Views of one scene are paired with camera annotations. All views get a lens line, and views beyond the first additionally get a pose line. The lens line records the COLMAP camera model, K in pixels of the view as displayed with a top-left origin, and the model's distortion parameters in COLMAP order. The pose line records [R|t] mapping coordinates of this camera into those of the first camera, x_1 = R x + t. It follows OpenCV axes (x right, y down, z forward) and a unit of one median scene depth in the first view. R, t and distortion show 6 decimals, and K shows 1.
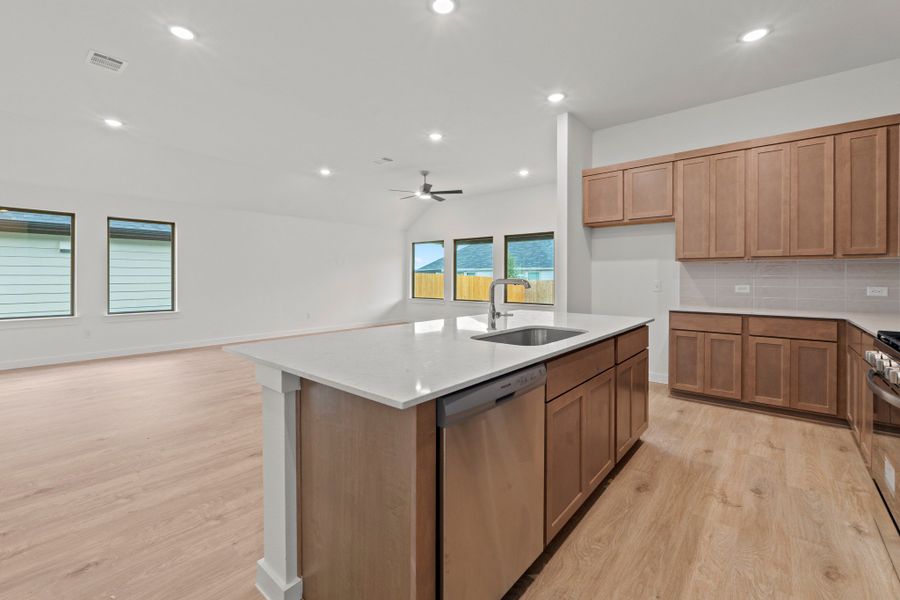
lens RADIAL K [[388.0, 0, 451.7], [0, 388.0, 278.8], [0, 0, 1]] dist [-0.003126, -0.000432]
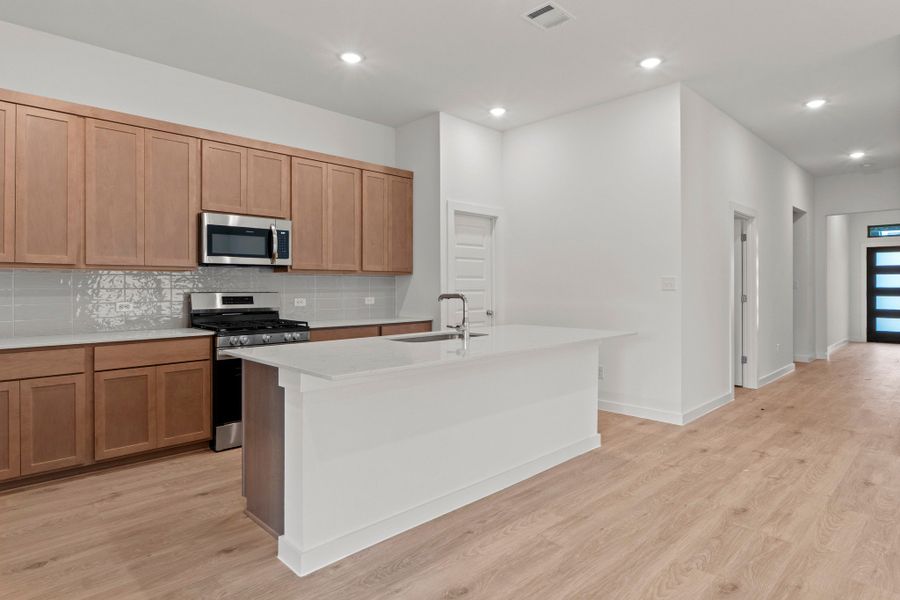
lens RADIAL K [[506.8, 0, 452.8], [0, 506.8, 286.4], [0, 0, 1]] dist [-0.003050, -0.000496]
pose [[-0.994782, -0.000447, 0.102022, -0.005352], [0.000295, 0.999974, 0.007260, -0.018971], [-0.102023, 0.007253, -0.994756, 1.457850]]
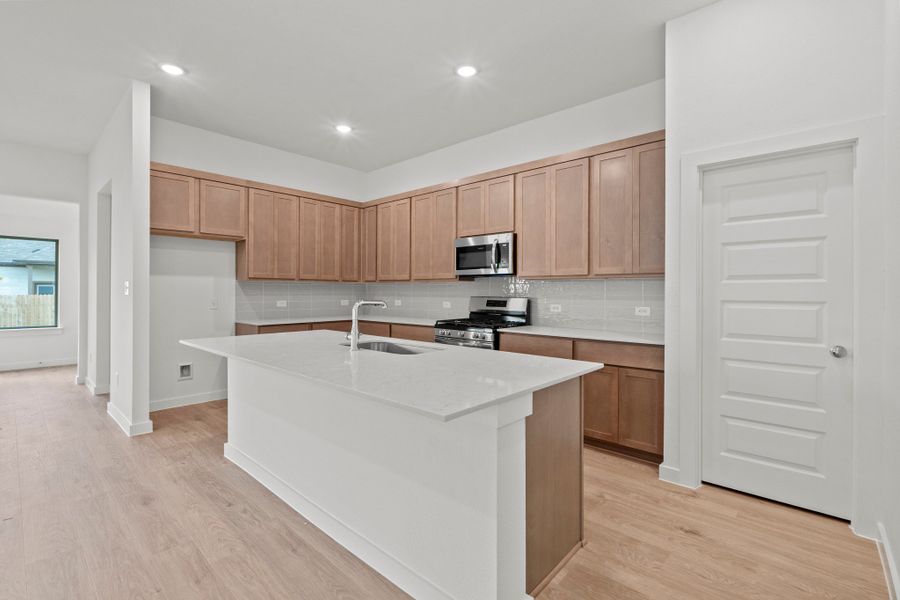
lens RADIAL K [[403.3, 0, 447.0], [0, 403.3, 293.2], [0, 0, 1]] dist [-0.001622, -0.000237]
pose [[0.046862, -0.004545, 0.998891, -0.559612], [0.001634, 0.999989, 0.004473, -0.013384], [-0.998900, 0.001423, 0.046869, 0.423424]]
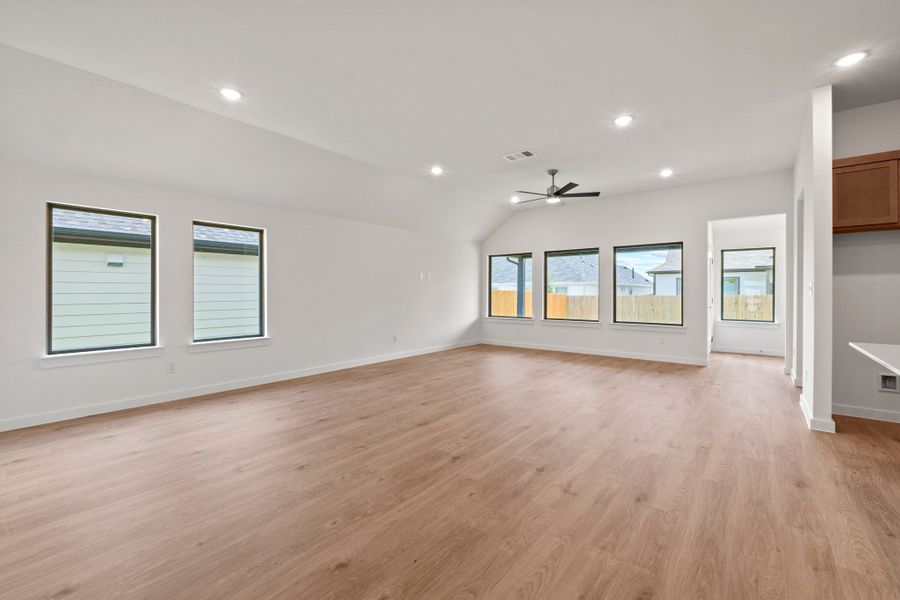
lens RADIAL K [[386.5, 0, 451.4], [0, 386.5, 292.6], [0, 0, 1]] dist [-0.003449, -0.000618]
pose [[0.999818, -0.002730, 0.018890, -0.557675], [0.002774, 0.999993, -0.002321, -0.012271], [-0.018884, 0.002373, 0.999819, 0.280732]]
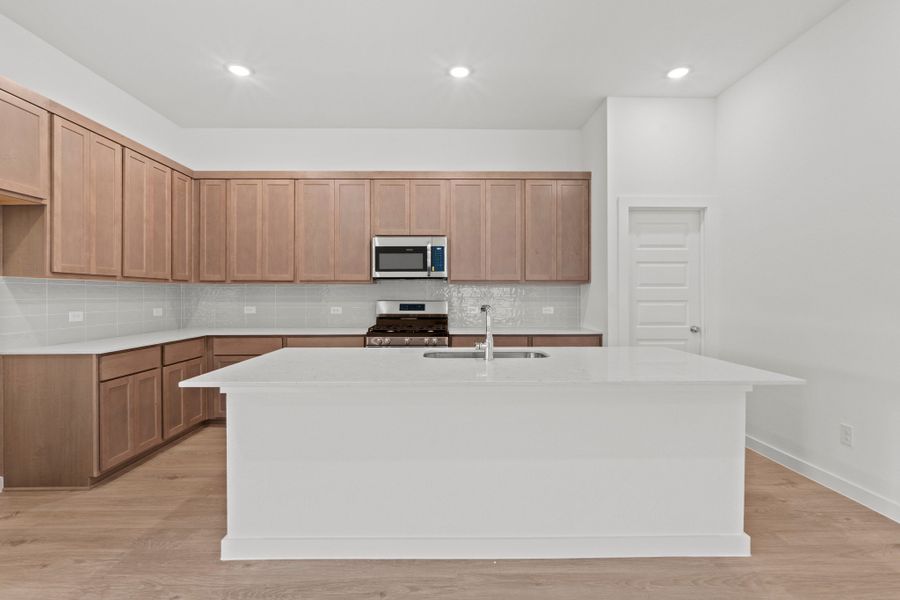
lens RADIAL K [[423.8, 0, 446.9], [0, 423.8, 296.3], [0, 0, 1]] dist [-0.003552, -0.000774]
pose [[-0.645188, -0.002531, 0.764020, -0.359937], [0.004208, 0.999968, 0.006867, -0.016764], [-0.764012, 0.007646, -0.645156, 1.029099]]
